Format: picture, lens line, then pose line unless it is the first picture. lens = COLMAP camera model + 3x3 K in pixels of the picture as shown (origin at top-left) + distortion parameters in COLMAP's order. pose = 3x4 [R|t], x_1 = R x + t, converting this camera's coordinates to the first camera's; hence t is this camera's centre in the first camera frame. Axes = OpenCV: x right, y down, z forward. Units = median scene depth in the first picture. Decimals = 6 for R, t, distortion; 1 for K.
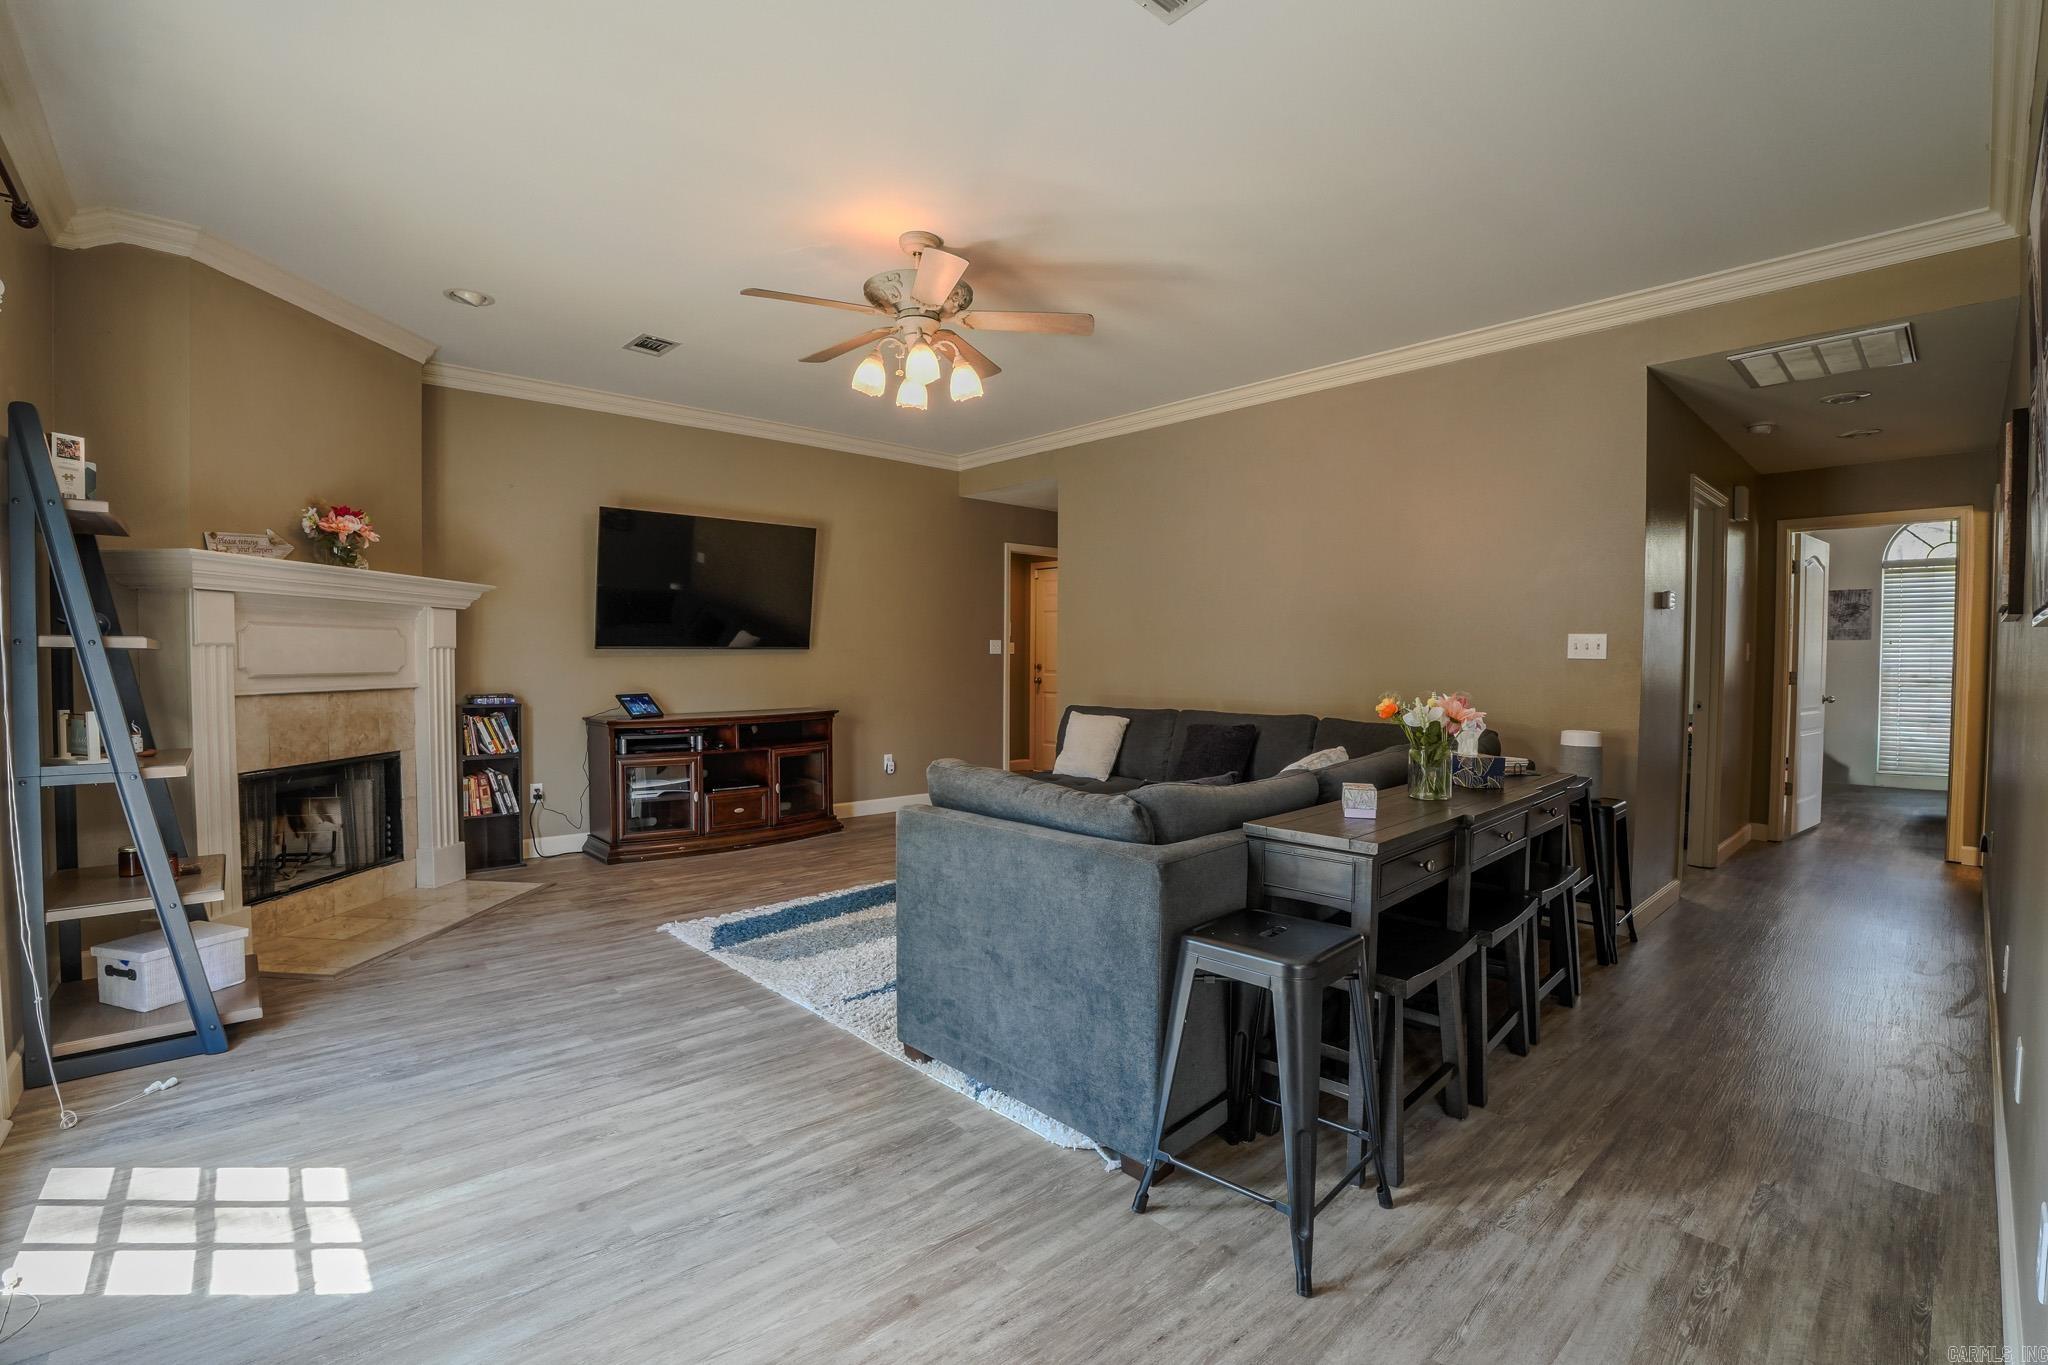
lens RADIAL K [[903.2, 0, 1032.3], [0, 903.2, 694.5], [0, 0, 1]] dist [-0.059358, 0.010469]
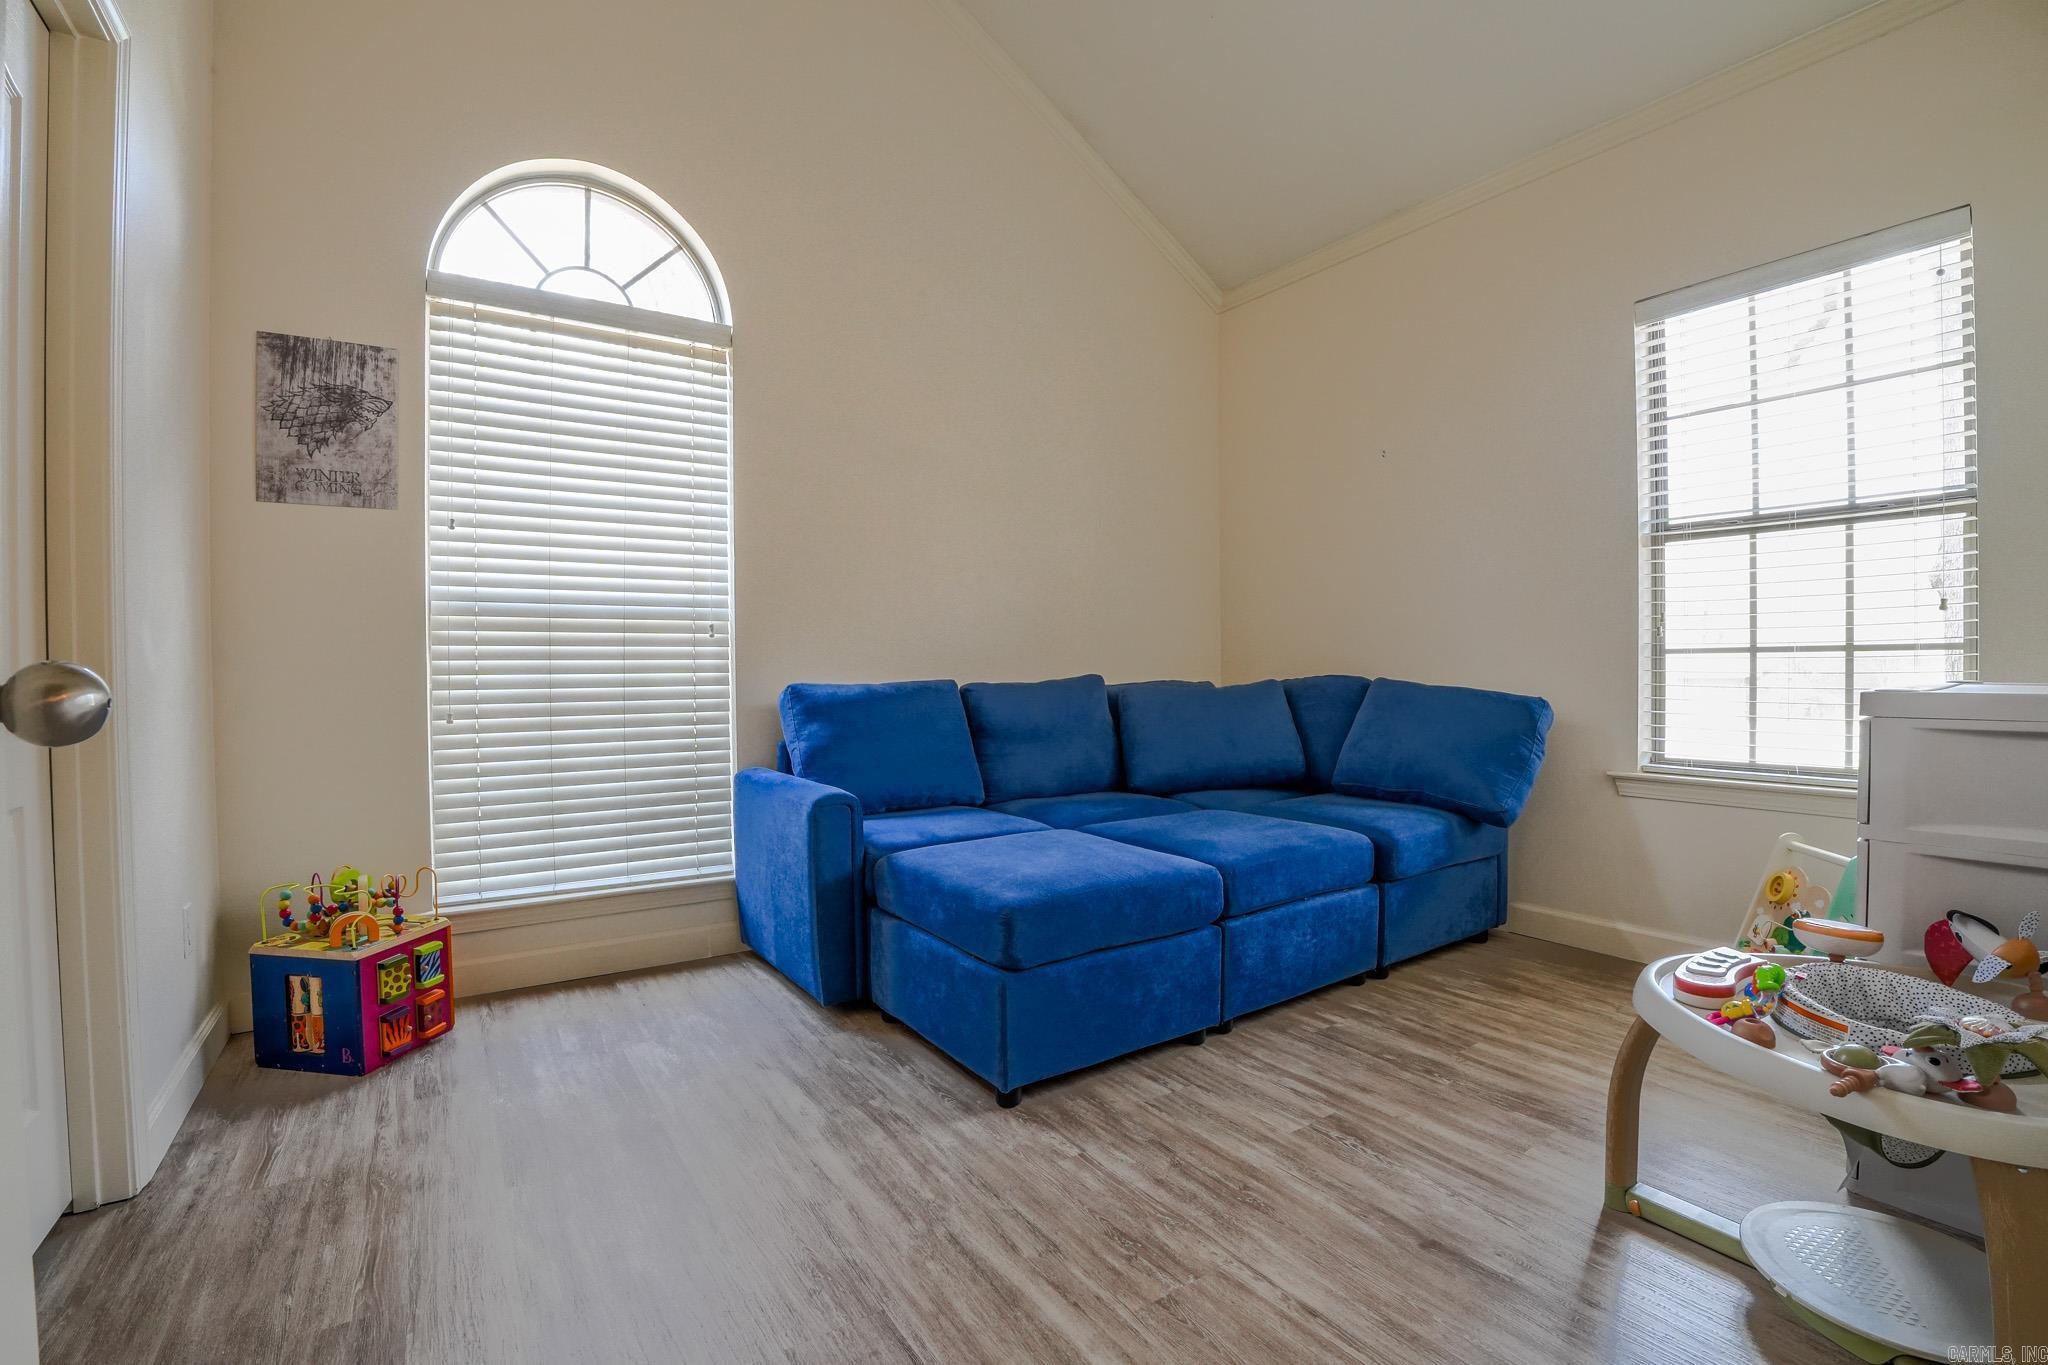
lens RADIAL K [[903.2, 0, 1045.6], [0, 903.2, 683.8], [0, 0, 1]] dist [-0.059358, 0.010469]
pose [[0.142759, -0.016769, 0.989615, 0.680348], [0.041709, 0.999070, 0.010912, 0.007675], [-0.988878, 0.039718, 0.143326, 0.711902]]
